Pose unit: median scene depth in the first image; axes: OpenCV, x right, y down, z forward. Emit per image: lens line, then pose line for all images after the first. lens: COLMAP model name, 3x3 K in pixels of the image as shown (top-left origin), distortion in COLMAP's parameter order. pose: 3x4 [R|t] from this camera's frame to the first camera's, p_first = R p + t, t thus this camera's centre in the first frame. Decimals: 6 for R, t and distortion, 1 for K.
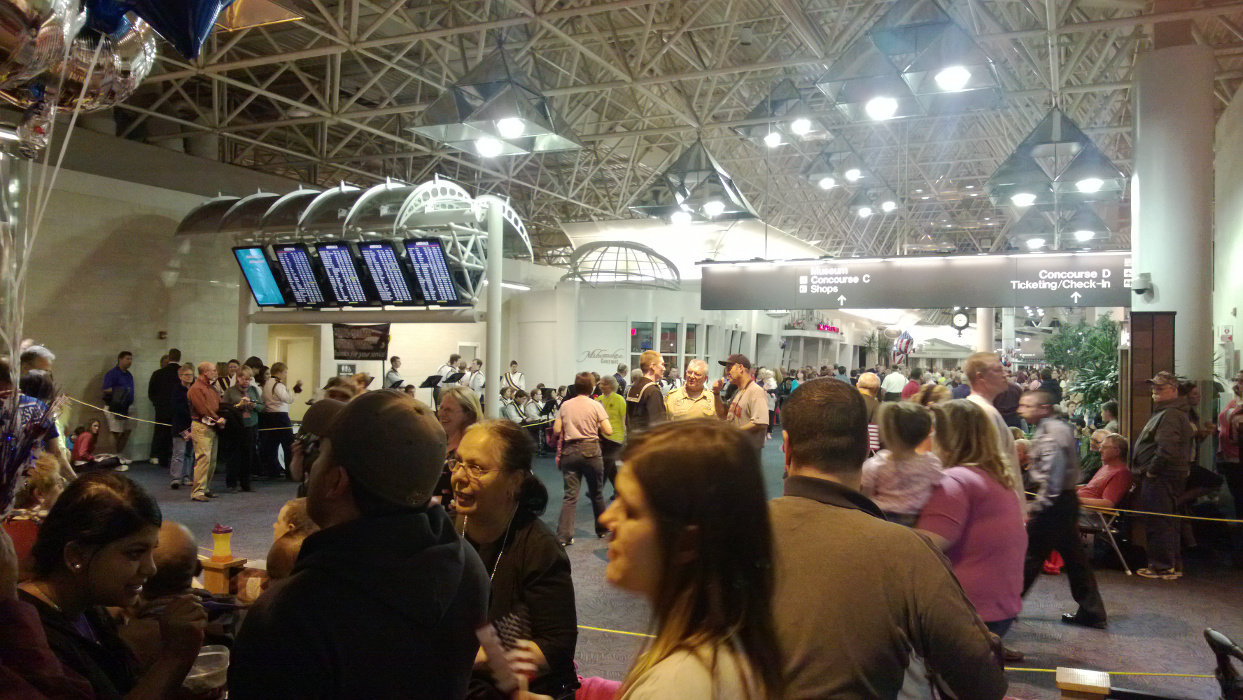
lens RADIAL K [[953.7, 0, 603.1], [0, 953.7, 337.5], [0, 0, 1]] dist [0.051511, -0.119970]
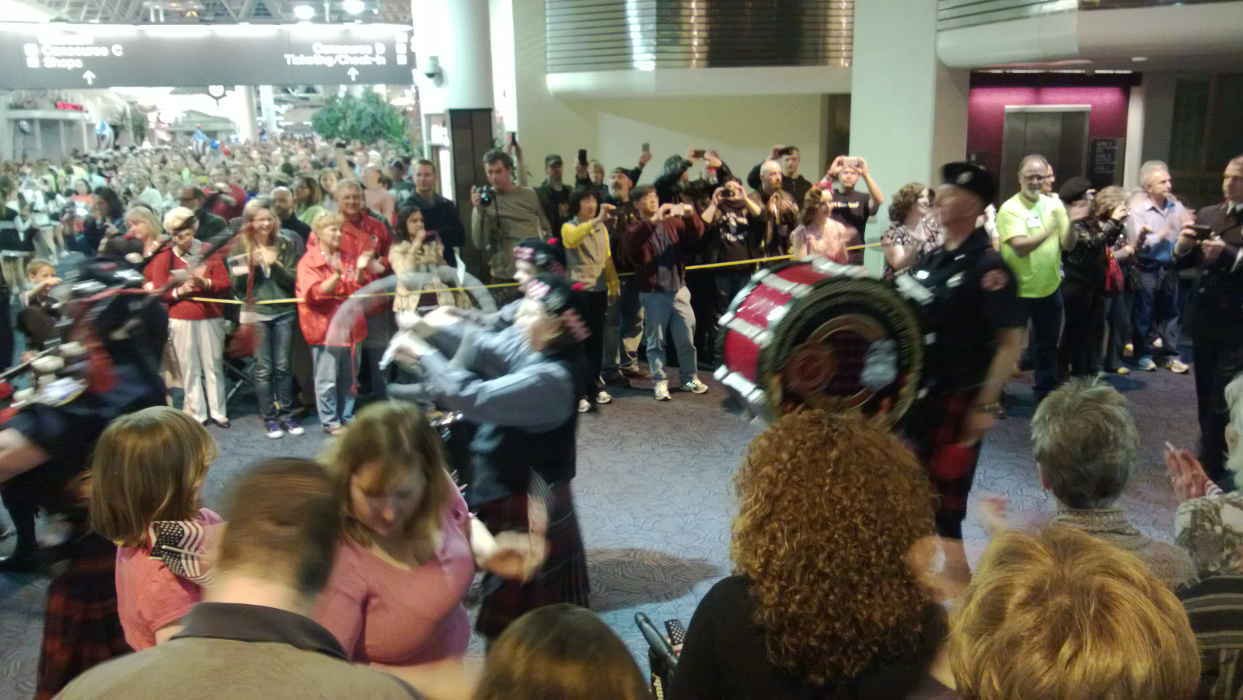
lens RADIAL K [[953.7, 0, 620.0], [0, 953.7, 369.7], [0, 0, 1]] dist [0.051511, -0.119970]
pose [[0.734713, -0.197216, 0.649078, 0.005790], [0.016697, 0.961776, 0.273327, -0.013889], [-0.678173, -0.189980, 0.709922, 0.071127]]
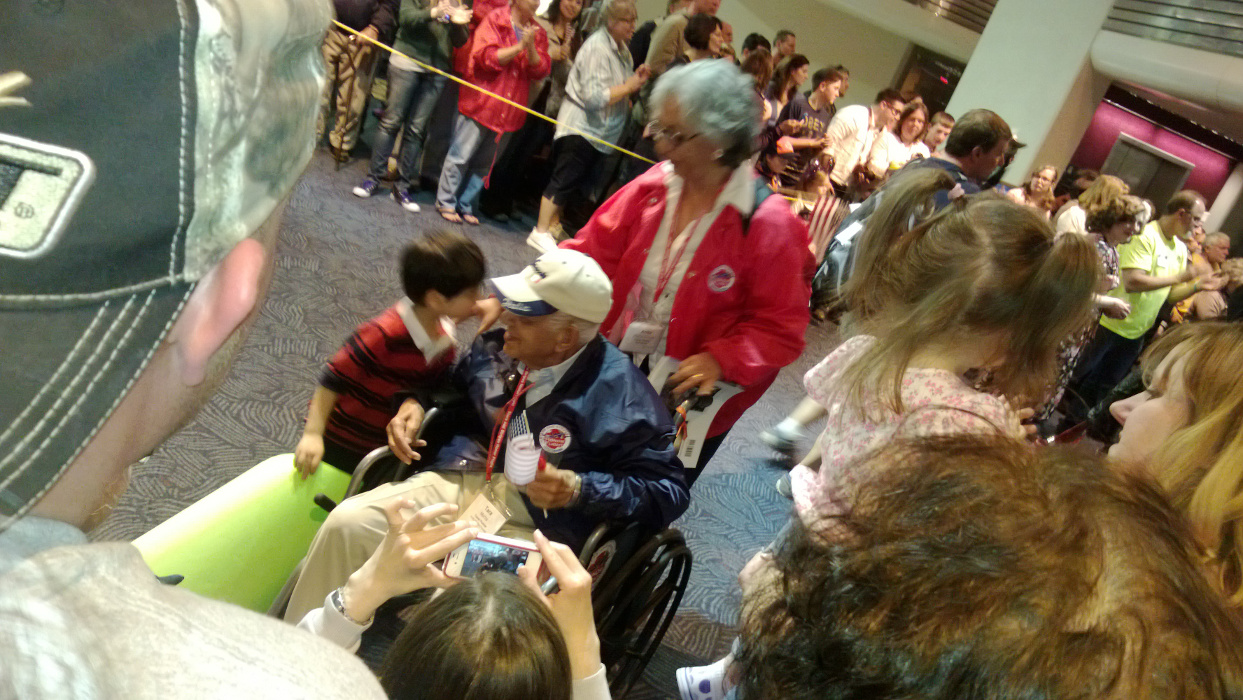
lens RADIAL K [[953.7, 0, 631.0], [0, 953.7, 349.6], [0, 0, 1]] dist [0.051511, -0.119970]
pose [[0.687546, -0.010217, 0.726069, -0.006204], [-0.361826, 0.862106, 0.354760, 0.007381], [-0.629573, -0.506624, 0.589041, 0.137009]]
